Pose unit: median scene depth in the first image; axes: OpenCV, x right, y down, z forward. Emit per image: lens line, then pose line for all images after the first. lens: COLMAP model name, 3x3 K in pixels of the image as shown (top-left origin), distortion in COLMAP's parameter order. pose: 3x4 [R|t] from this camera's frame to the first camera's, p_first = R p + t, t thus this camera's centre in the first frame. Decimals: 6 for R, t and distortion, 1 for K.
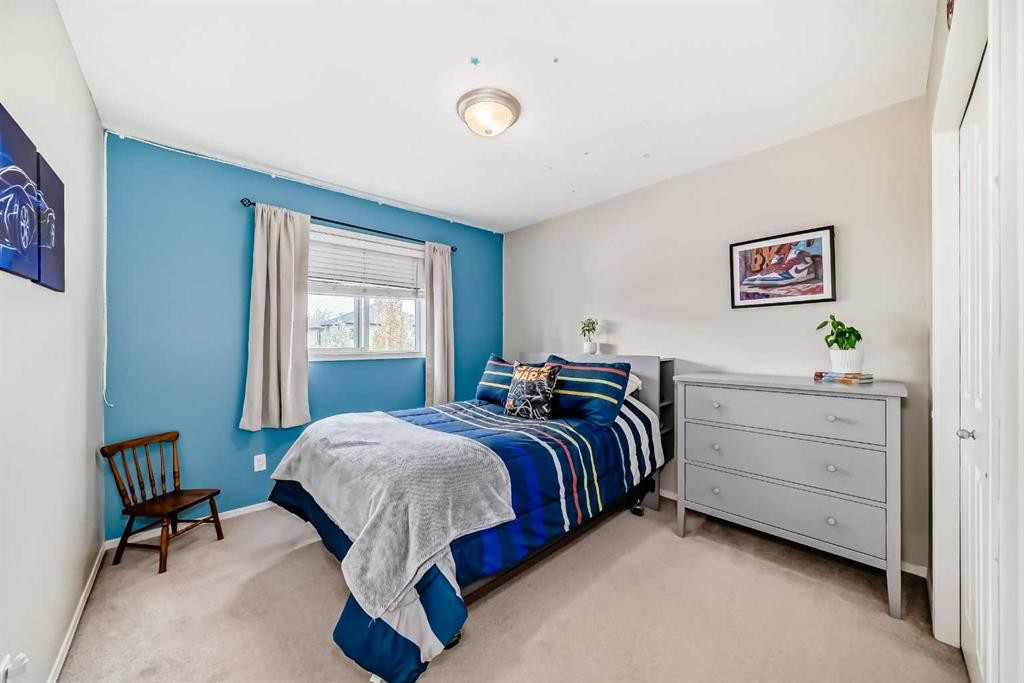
lens RADIAL K [[360.0, 0, 514.4], [0, 360.0, 346.2], [0, 0, 1]] dist [-0.027271, 0.007368]
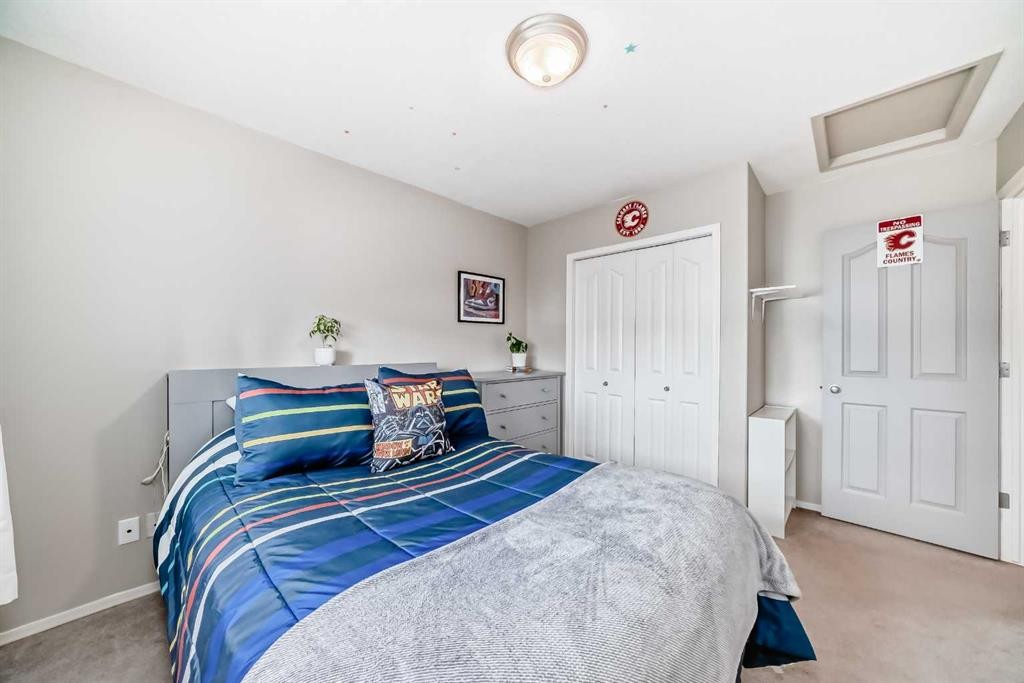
lens RADIAL K [[360.0, 0, 514.4], [0, 360.0, 346.2], [0, 0, 1]] dist [-0.027271, 0.007368]
pose [[-0.055071, 0.009998, 0.998432, -0.700413], [0.006488, 0.999932, -0.009655, -0.007012], [-0.998461, 0.005946, -0.055133, 0.929905]]
